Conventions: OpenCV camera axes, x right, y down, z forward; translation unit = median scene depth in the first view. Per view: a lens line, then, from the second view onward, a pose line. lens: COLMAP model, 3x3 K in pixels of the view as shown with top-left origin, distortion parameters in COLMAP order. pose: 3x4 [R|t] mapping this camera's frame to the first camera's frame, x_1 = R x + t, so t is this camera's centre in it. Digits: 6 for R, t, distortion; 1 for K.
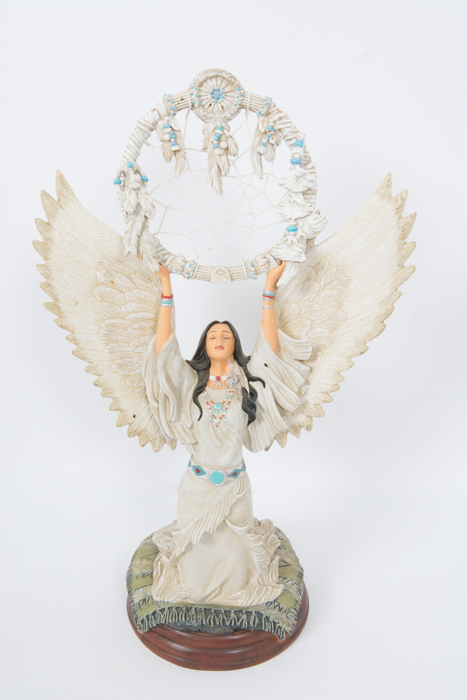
lens RADIAL K [[714.7, 0, 234.5], [0, 714.7, 350.2], [0, 0, 1]] dist [-0.044359, 0.000000]
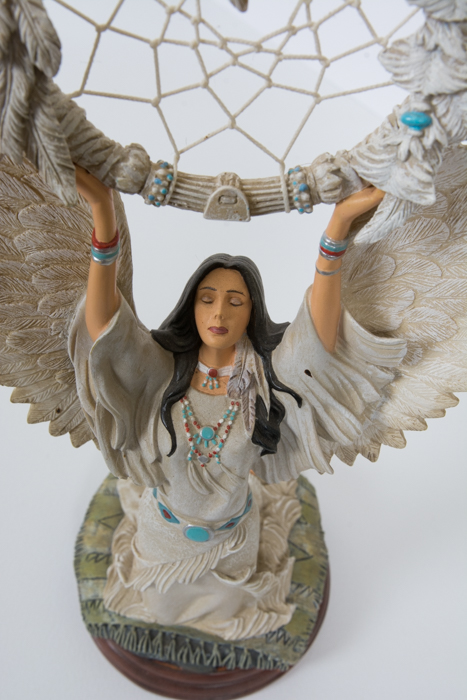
lens RADIAL K [[714.7, 0, 233.9], [0, 714.7, 351.2], [0, 0, 1]] dist [-0.044359, 0.000000]
pose [[0.993657, 0.107134, -0.034178, 0.008201], [-0.077555, 0.872954, 0.481598, -0.228912], [0.081431, -0.475893, 0.875725, 0.566181]]
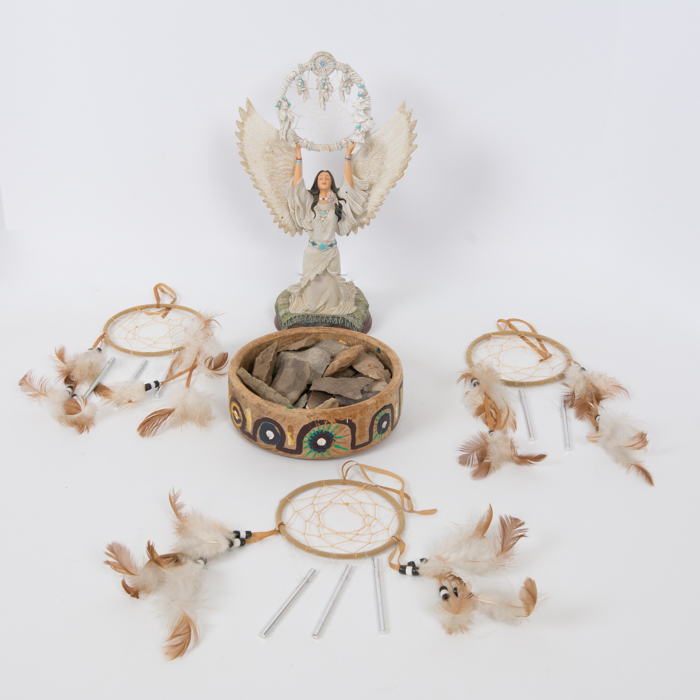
lens RADIAL K [[1214.6, 0, 349.4], [0, 1214.6, 349.4], [0, 0, 1]] dist [0.008371, 0.000000]
pose [[0.999961, 0.006582, -0.005954, 0.076468], [-0.005793, 0.992262, 0.124028, 0.036040], [0.006724, -0.123989, 0.992261, -2.550657]]
